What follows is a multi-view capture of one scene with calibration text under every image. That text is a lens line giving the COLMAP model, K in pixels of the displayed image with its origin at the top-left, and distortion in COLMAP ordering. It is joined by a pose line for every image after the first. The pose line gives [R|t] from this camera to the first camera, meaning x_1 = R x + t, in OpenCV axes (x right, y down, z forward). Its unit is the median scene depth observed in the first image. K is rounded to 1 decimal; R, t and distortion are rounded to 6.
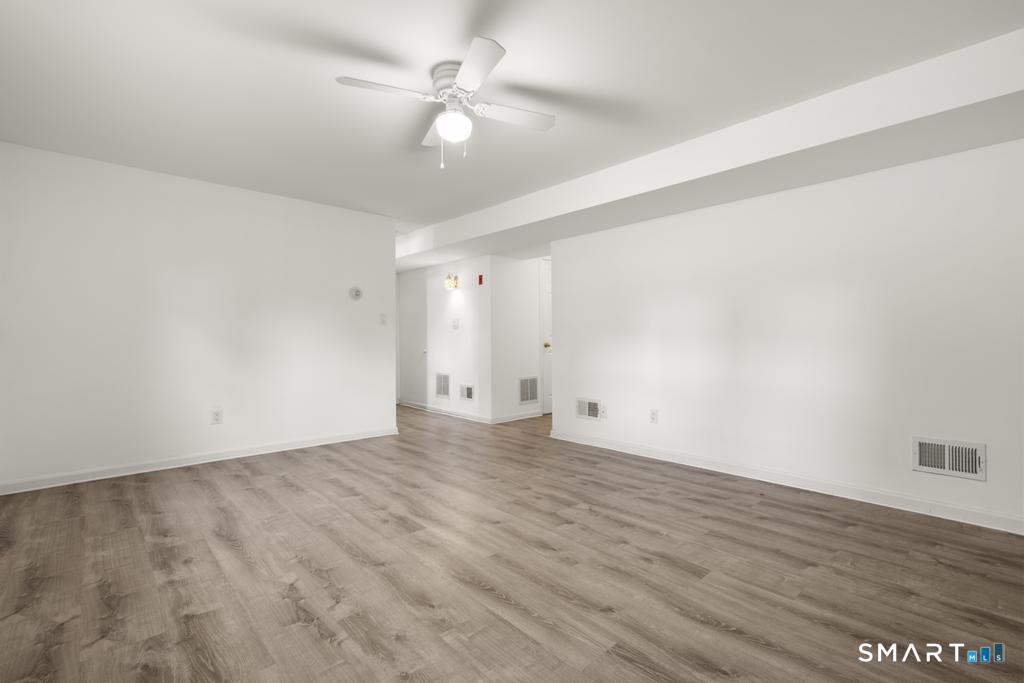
lens RADIAL K [[467.2, 0, 513.1], [0, 467.2, 340.4], [0, 0, 1]] dist [0.001642, 0.000060]
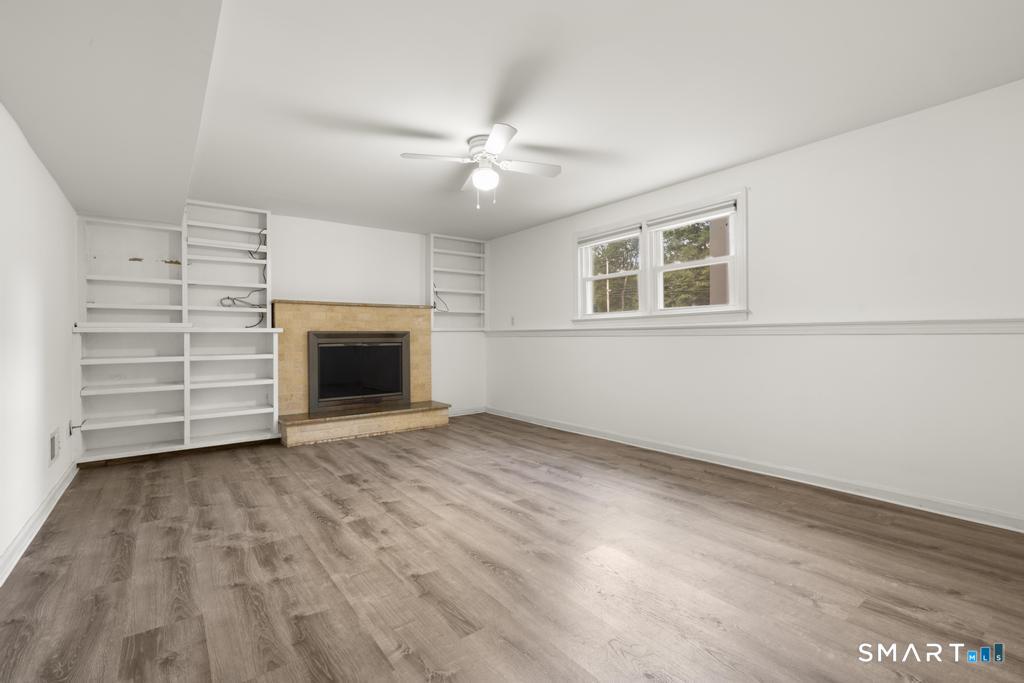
lens RADIAL K [[467.2, 0, 511.1], [0, 467.2, 338.5], [0, 0, 1]] dist [0.001642, 0.000060]
pose [[-0.995234, 0.010539, 0.096947, -0.293981], [0.010915, 0.999935, 0.003346, -0.003122], [-0.096905, 0.004388, -0.995284, 2.098697]]
